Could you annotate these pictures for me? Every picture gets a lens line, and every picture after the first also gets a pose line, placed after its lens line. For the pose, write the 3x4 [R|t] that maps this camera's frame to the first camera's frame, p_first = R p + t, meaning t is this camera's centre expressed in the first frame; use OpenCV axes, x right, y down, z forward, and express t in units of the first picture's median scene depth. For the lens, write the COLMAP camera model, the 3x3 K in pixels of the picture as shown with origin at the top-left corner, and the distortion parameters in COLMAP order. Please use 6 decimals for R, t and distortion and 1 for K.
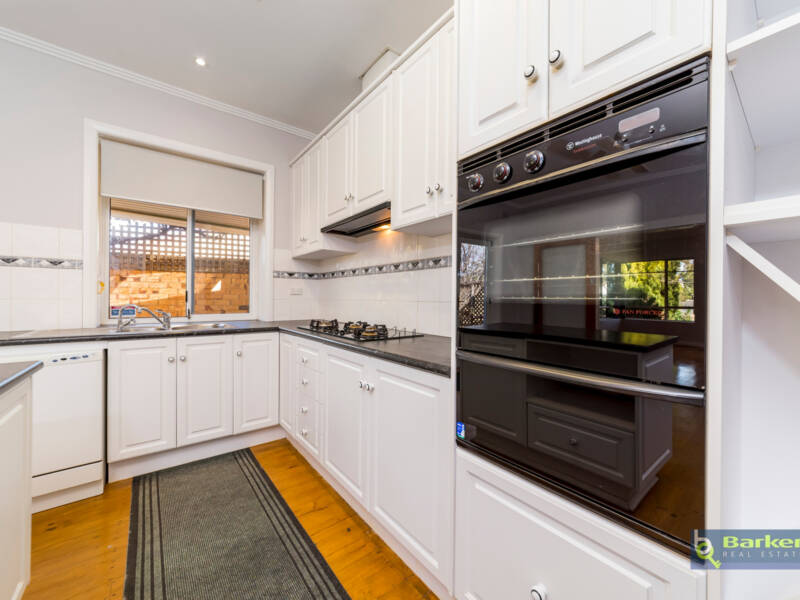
lens RADIAL K [[317.6, 0, 400.0], [0, 317.6, 300.0], [0, 0, 1]] dist [-0.003364, -0.000180]
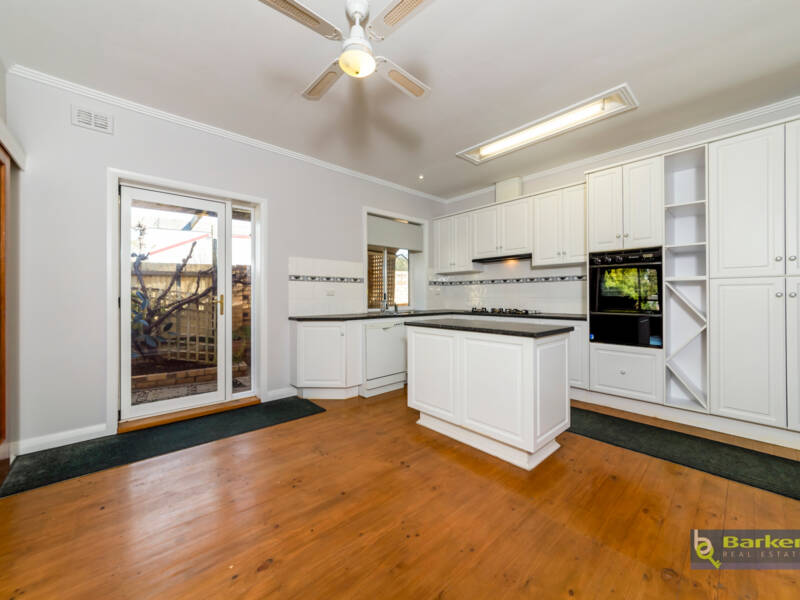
lens RADIAL K [[319.0, 0, 400.2], [0, 319.0, 296.3], [0, 0, 1]] dist [0.000306, 0.000063]
pose [[0.997316, -0.011700, 0.072274, -0.866916], [0.012116, 0.999912, -0.005316, -0.002213], [-0.072206, 0.006177, 0.997371, -0.916270]]
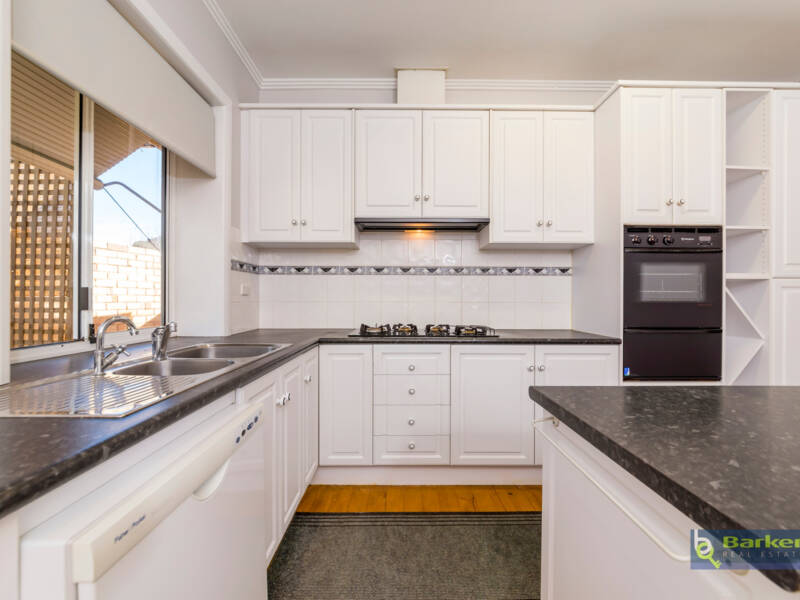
lens RADIAL K [[344.9, 0, 400.0], [0, 344.9, 300.0], [0, 0, 1]] dist [-0.000759, -0.000247]
pose [[0.613228, -0.005441, 0.789887, -0.967811], [0.003799, 0.999985, 0.003939, -0.008679], [-0.789897, 0.000585, 0.613240, 0.357430]]
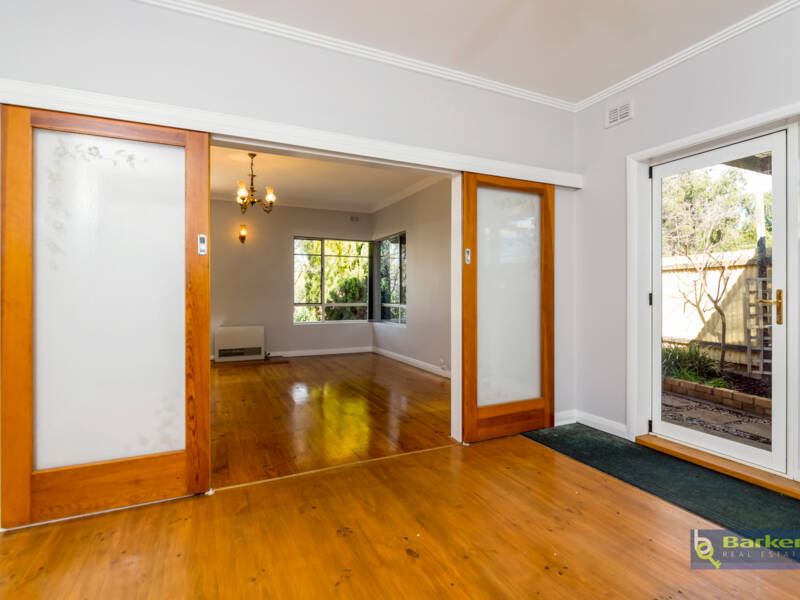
lens RADIAL K [[420.4, 0, 404.9], [0, 420.4, 294.4], [0, 0, 1]] dist [0.000171, -0.000913]
pose [[-0.216153, -0.004283, -0.976350, -0.287161], [-0.004620, 0.999984, -0.003364, -0.006761], [0.976348, 0.003784, -0.216170, -0.151973]]
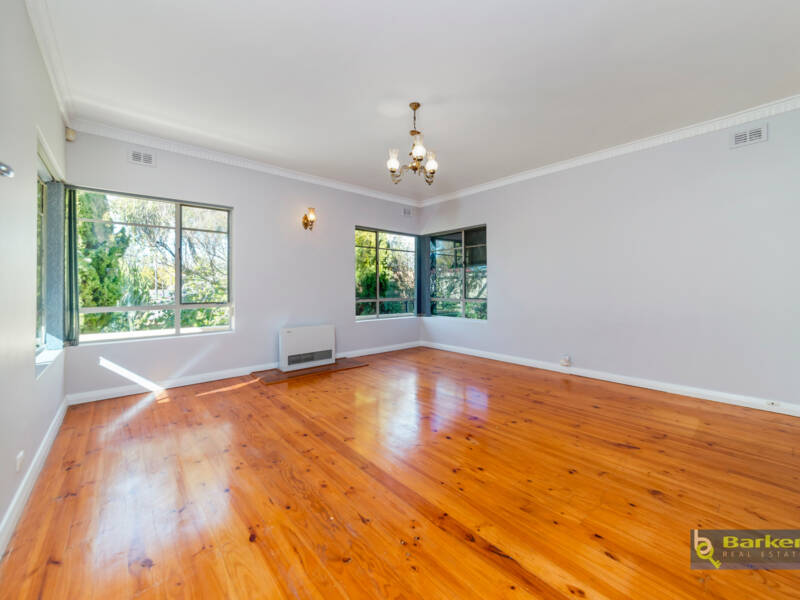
lens RADIAL K [[323.8, 0, 398.9], [0, 323.8, 281.8], [0, 0, 1]] dist [-0.001949, -0.000170]
pose [[0.051605, -0.029744, -0.998225, -0.972764], [0.000378, 0.999557, -0.029764, 0.005061], [0.998667, 0.001158, 0.051594, -1.520270]]
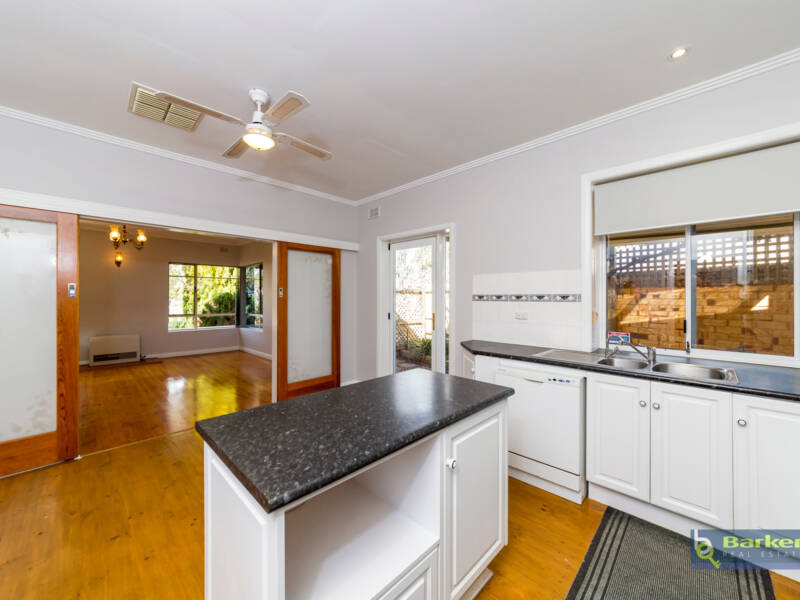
lens RADIAL K [[316.3, 0, 399.3], [0, 316.3, 299.0], [0, 0, 1]] dist [0.000844, 0.000789]
pose [[0.125351, -0.005299, -0.992098, 0.087790], [-0.003500, 0.999977, -0.005784, -0.092902], [0.992106, 0.004197, 0.125330, 0.161054]]
